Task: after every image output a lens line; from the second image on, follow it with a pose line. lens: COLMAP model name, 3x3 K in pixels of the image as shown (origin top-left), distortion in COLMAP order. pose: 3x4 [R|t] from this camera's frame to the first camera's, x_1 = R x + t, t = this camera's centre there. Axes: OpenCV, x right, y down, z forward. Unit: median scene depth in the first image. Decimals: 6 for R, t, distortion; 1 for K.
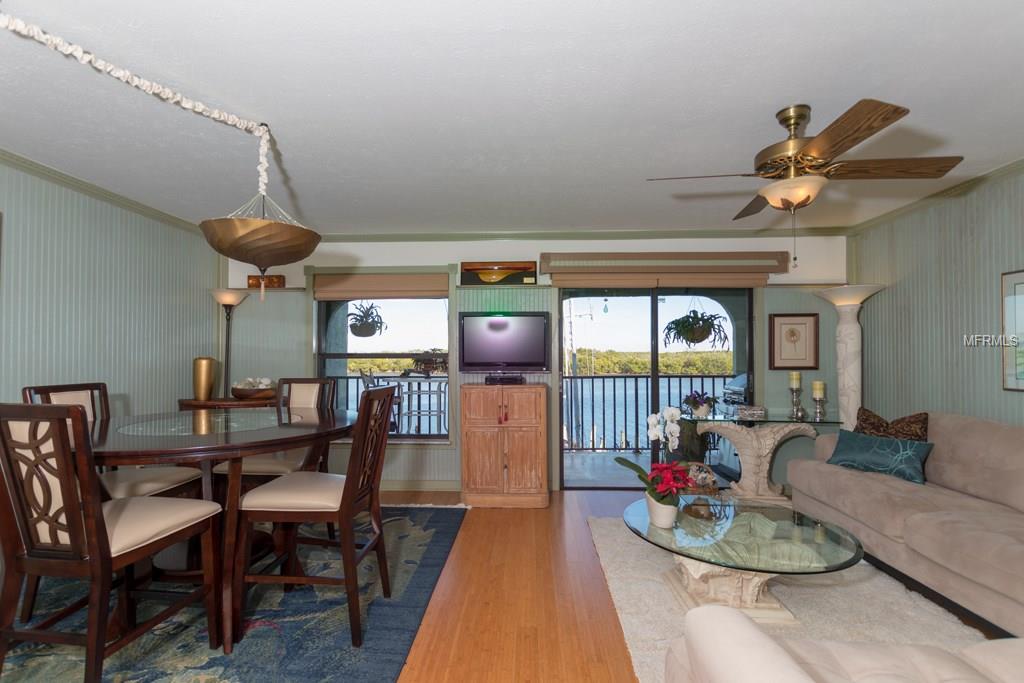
lens RADIAL K [[466.6, 0, 508.3], [0, 466.6, 352.0], [0, 0, 1]] dist [0.000588, 0.000014]
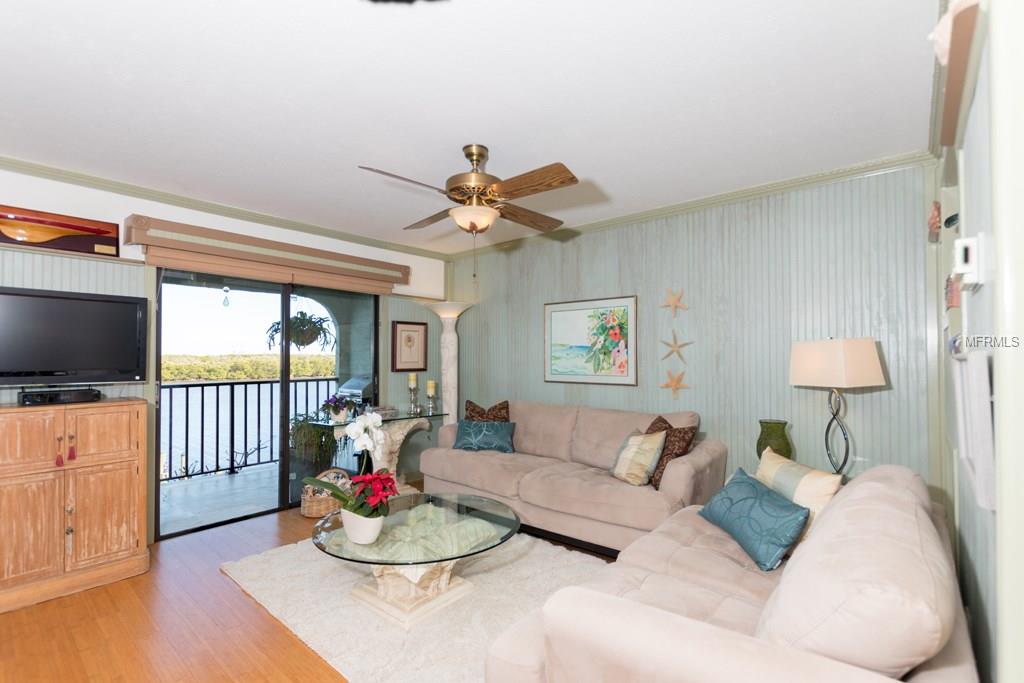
lens RADIAL K [[466.6, 0, 508.3], [0, 466.6, 352.0], [0, 0, 1]] dist [0.000588, 0.000014]
pose [[0.620748, 0.011213, 0.783930, -0.138237], [-0.005403, 0.999935, -0.010024, 0.001120], [-0.783991, 0.001987, 0.620768, 0.120644]]
